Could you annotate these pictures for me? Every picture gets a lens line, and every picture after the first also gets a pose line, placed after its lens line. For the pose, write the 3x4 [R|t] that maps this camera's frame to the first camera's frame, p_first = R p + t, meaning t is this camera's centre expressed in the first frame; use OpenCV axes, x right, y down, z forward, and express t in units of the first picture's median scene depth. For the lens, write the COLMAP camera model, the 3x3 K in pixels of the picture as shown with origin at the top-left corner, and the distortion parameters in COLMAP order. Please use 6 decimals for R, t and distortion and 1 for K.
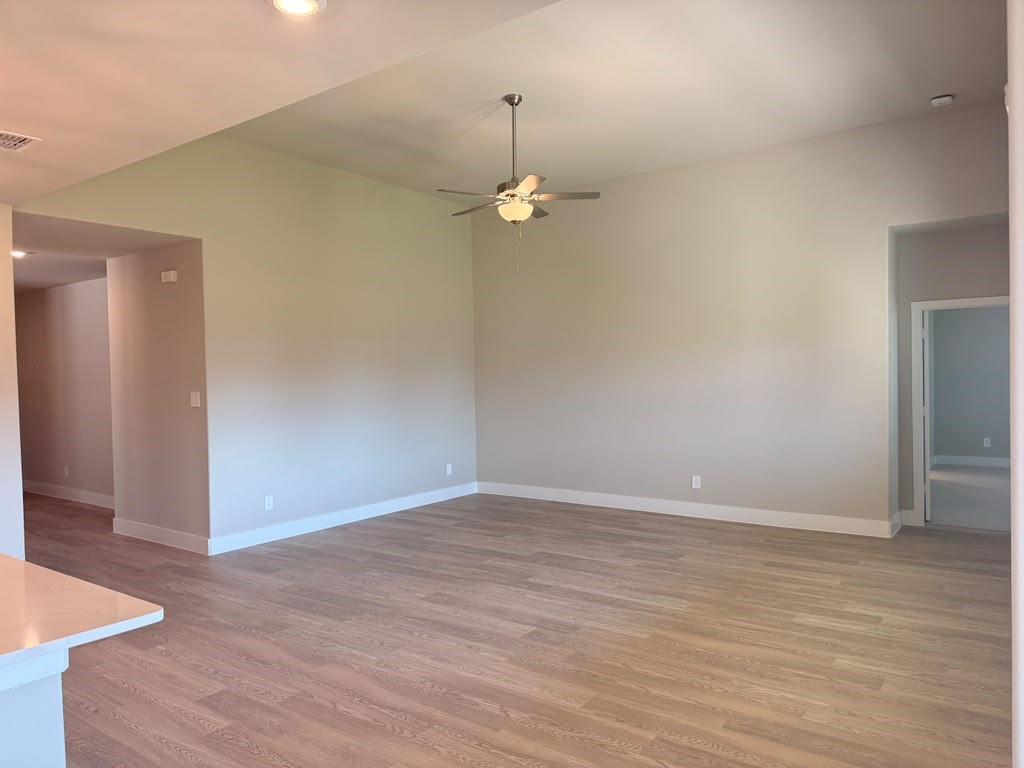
lens RADIAL K [[718.3, 0, 514.4], [0, 718.3, 383.4], [0, 0, 1]] dist [0.050787, -0.058624]
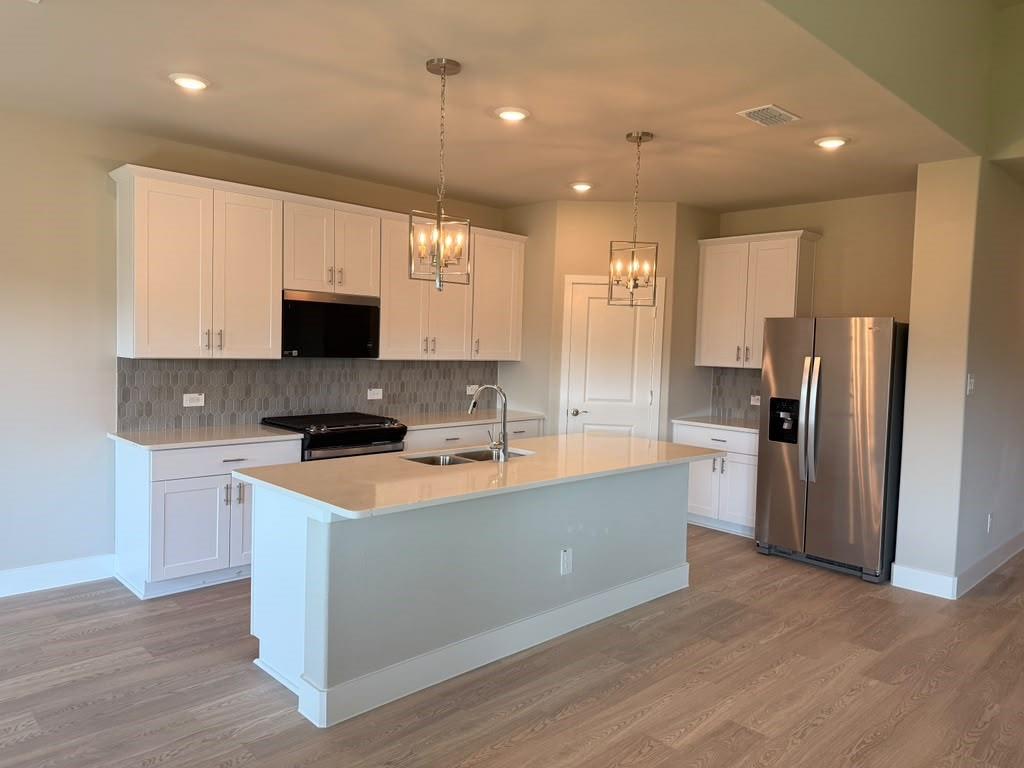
lens RADIAL K [[718.3, 0, 518.8], [0, 718.3, 378.8], [0, 0, 1]] dist [0.050787, -0.058624]
pose [[-0.161755, 0.064581, -0.984715, 0.299024], [-0.042892, 0.996453, 0.072397, -0.013612], [0.985898, 0.053947, -0.158412, 0.609353]]
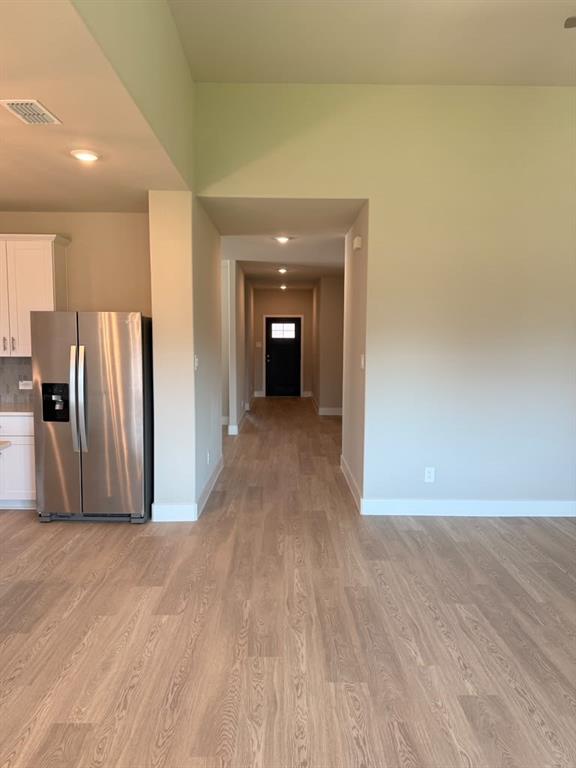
lens RADIAL K [[538.7, 0, 287.4], [0, 538.7, 379.3], [0, 0, 1]] dist [0.050787, -0.058624]
pose [[0.599575, 0.085096, -0.795781, 0.138565], [-0.030017, 0.996023, 0.083893, -0.018422], [0.799755, -0.026413, 0.599745, 0.594959]]
